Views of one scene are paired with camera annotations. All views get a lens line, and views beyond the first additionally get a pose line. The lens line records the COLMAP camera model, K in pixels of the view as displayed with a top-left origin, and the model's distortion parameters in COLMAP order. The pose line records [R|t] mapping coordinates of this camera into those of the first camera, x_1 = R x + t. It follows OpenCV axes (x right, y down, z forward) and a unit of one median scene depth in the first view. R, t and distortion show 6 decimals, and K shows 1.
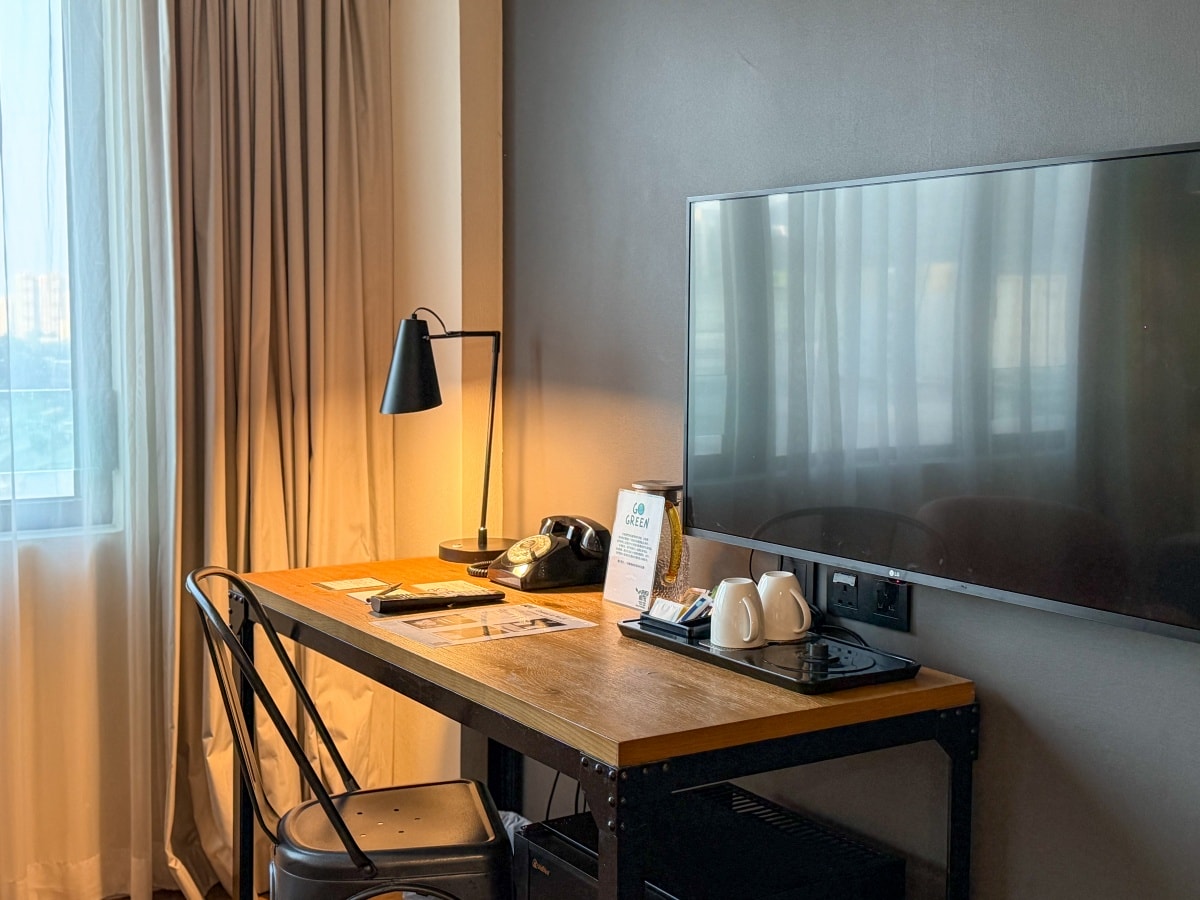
lens RADIAL K [[1447.9, 0, 603.3], [0, 1447.9, 449.0], [0, 0, 1]] dist [0.247000, -0.620374]
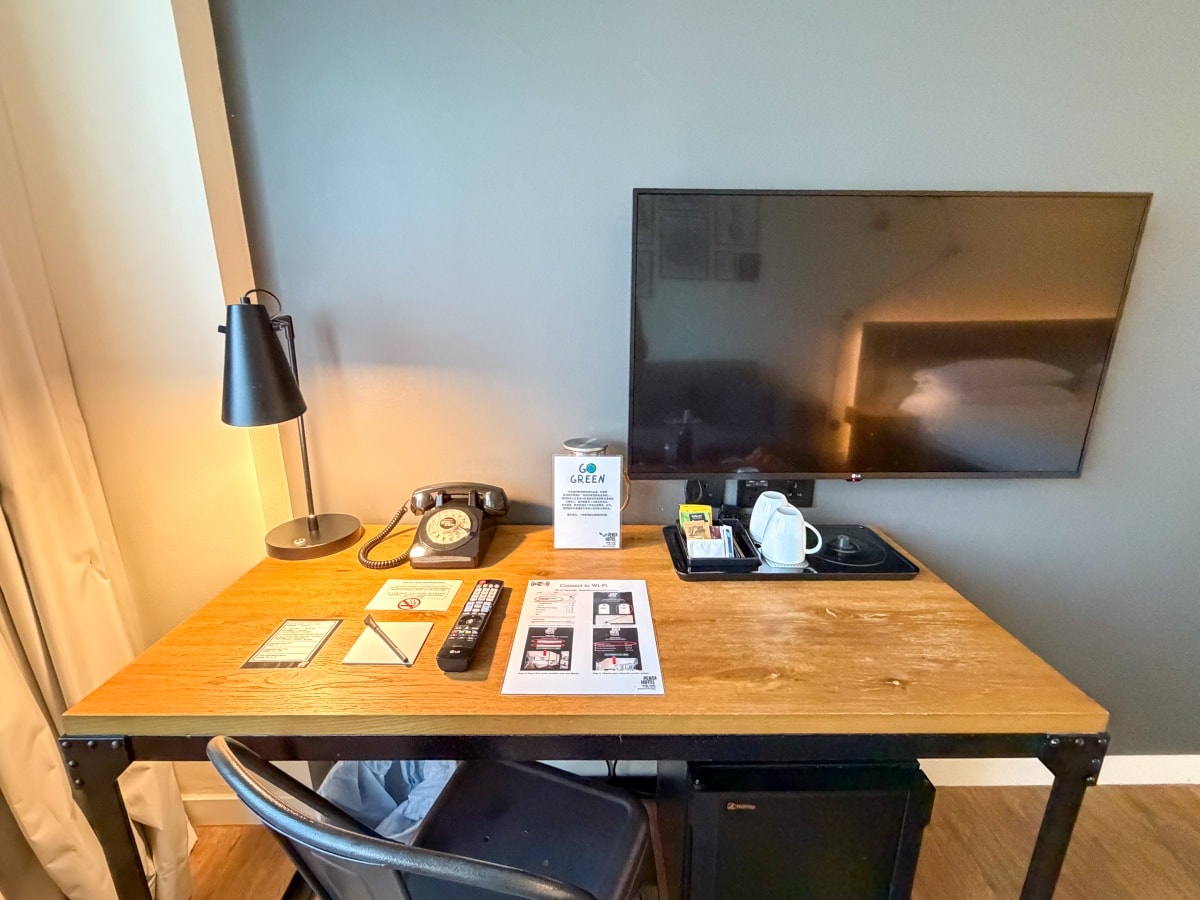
lens RADIAL K [[520.3, 0, 600.0], [0, 520.3, 450.0], [0, 0, 1]] dist [-0.000277, -0.000086]
pose [[0.544916, -0.233508, 0.805320, -0.306223], [0.077157, 0.970329, 0.229146, -0.069244], [-0.834933, -0.062729, 0.546764, 0.757454]]
